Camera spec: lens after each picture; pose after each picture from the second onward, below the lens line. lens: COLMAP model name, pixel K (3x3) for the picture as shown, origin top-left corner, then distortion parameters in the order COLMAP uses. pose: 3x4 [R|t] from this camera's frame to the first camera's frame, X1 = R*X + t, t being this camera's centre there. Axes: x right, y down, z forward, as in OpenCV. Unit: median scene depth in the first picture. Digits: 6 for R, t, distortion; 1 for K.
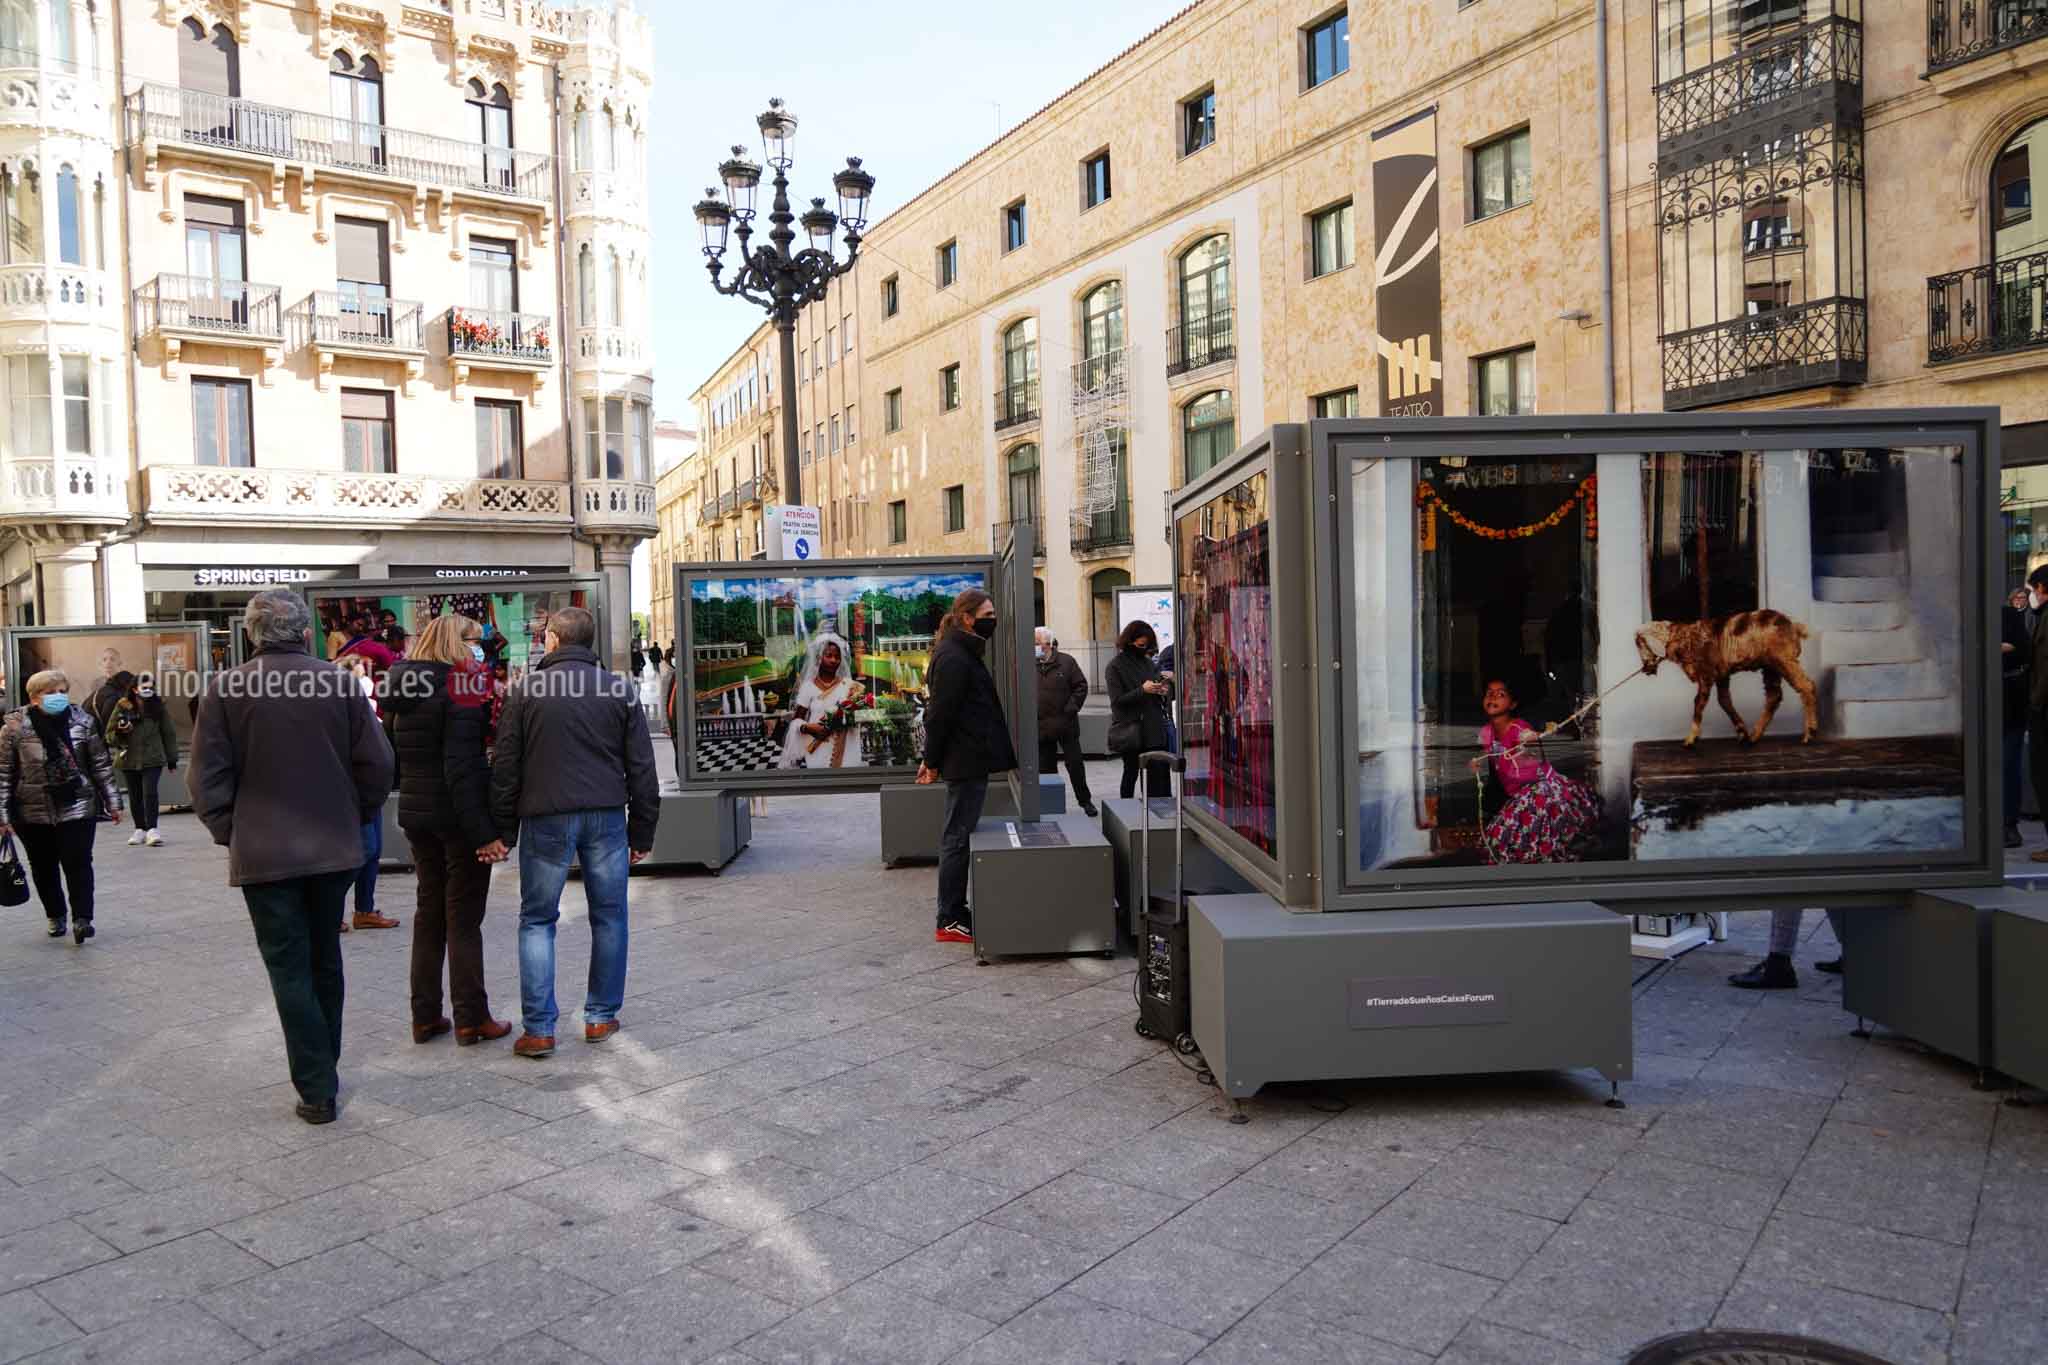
lens RADIAL K [[1639.0, 0, 1092.9], [0, 1639.0, 670.8], [0, 0, 1]] dist [-0.026483, 0.019928]
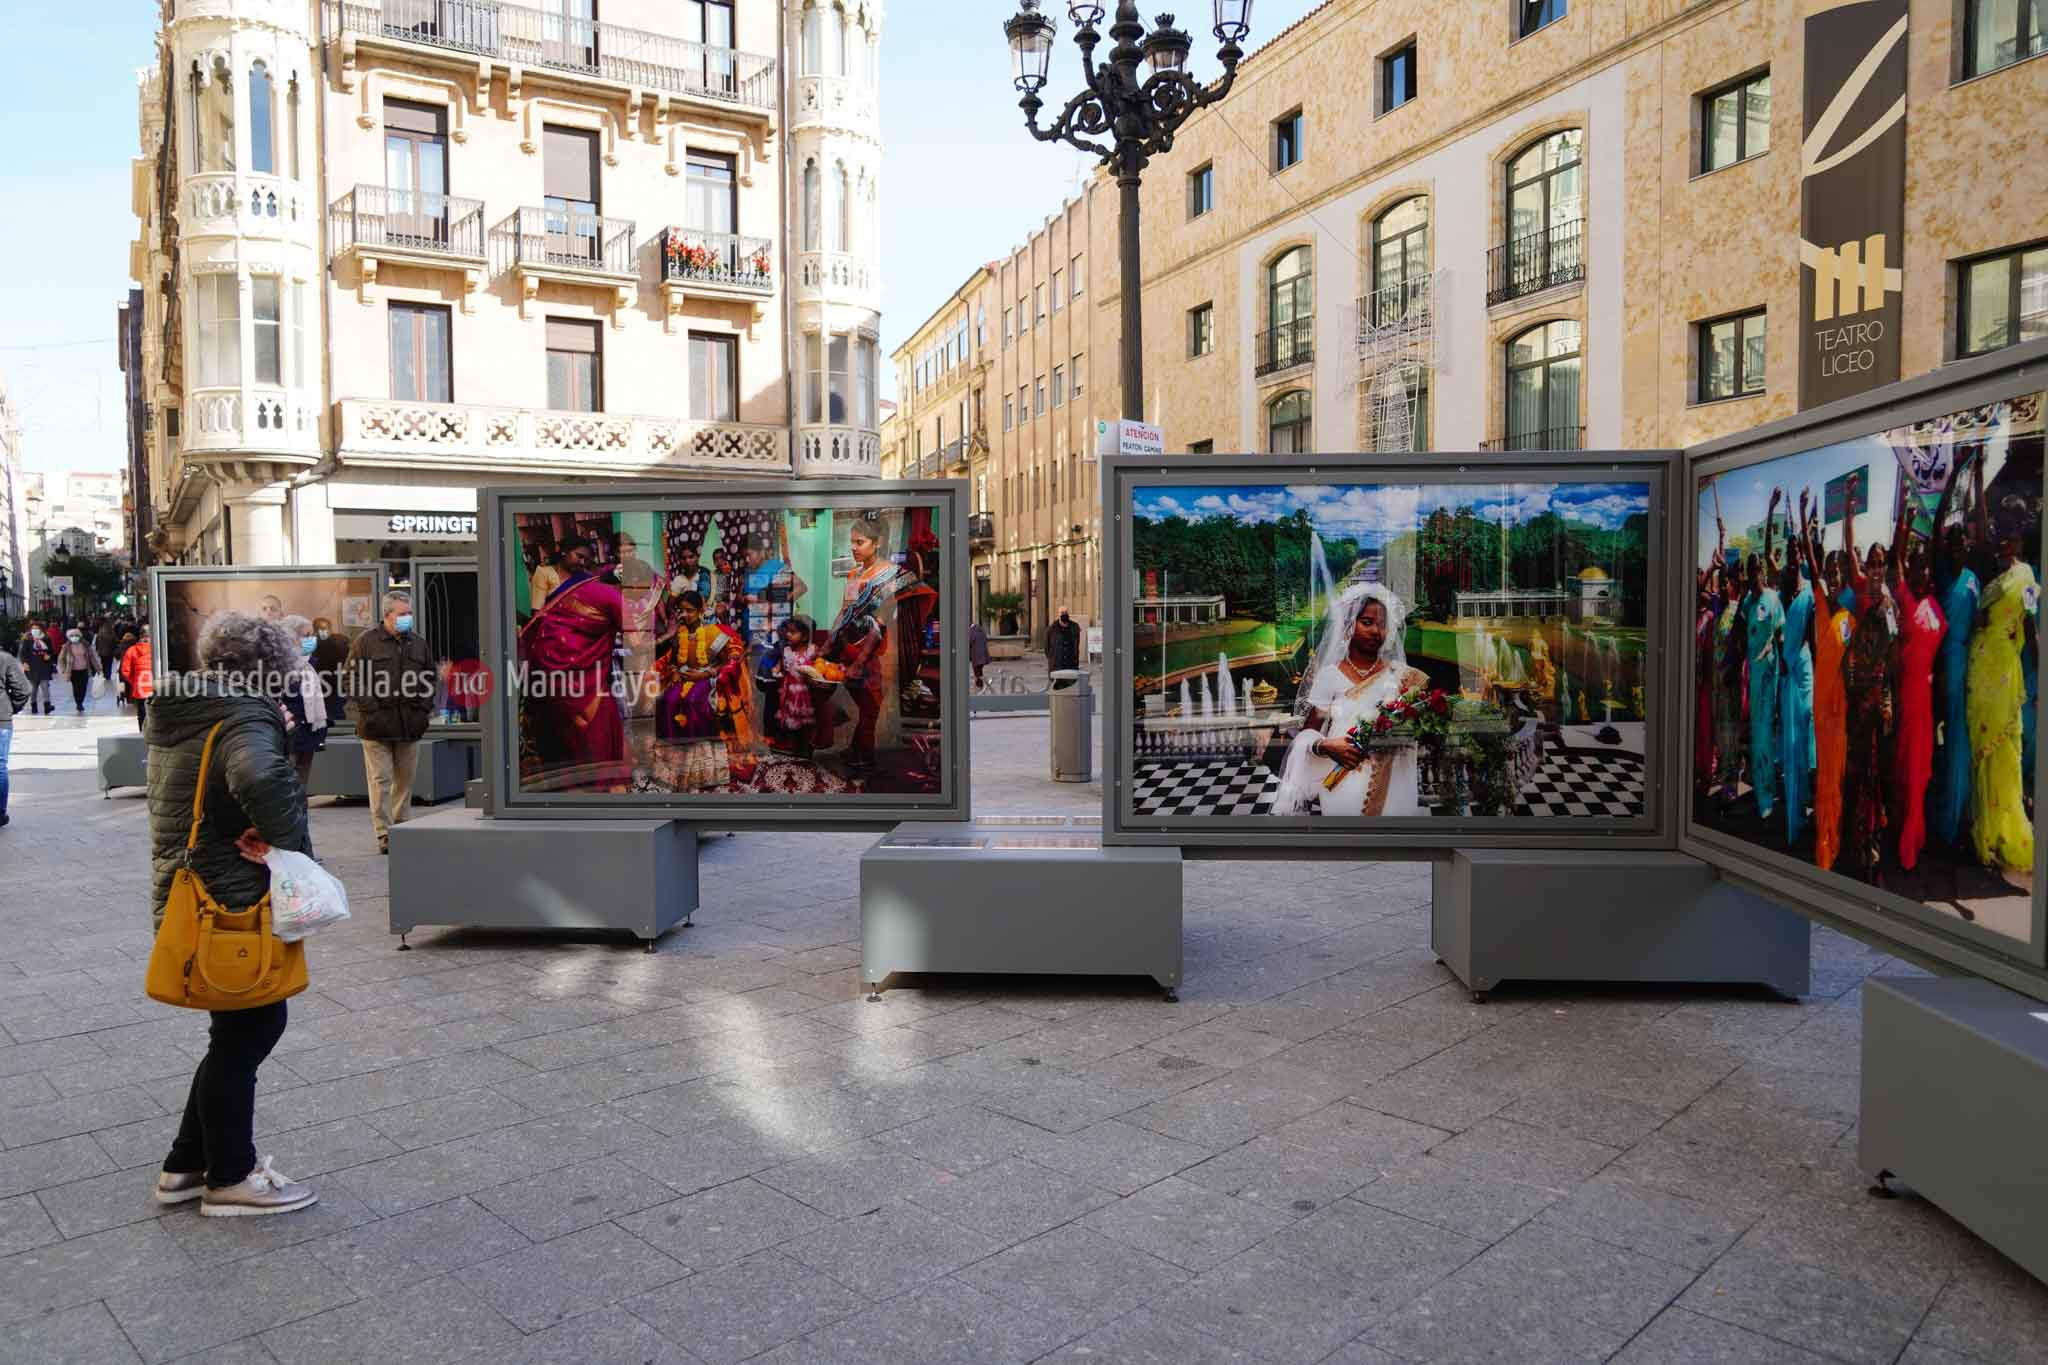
lens RADIAL K [[1639.0, 0, 1055.5], [0, 1639.0, 690.2], [0, 0, 1]] dist [-0.026483, 0.019928]
pose [[0.991866, 0.028872, -0.123965, -0.068702], [-0.025715, 0.999305, 0.026989, 0.000710], [0.124658, -0.023582, 0.991919, 0.144480]]
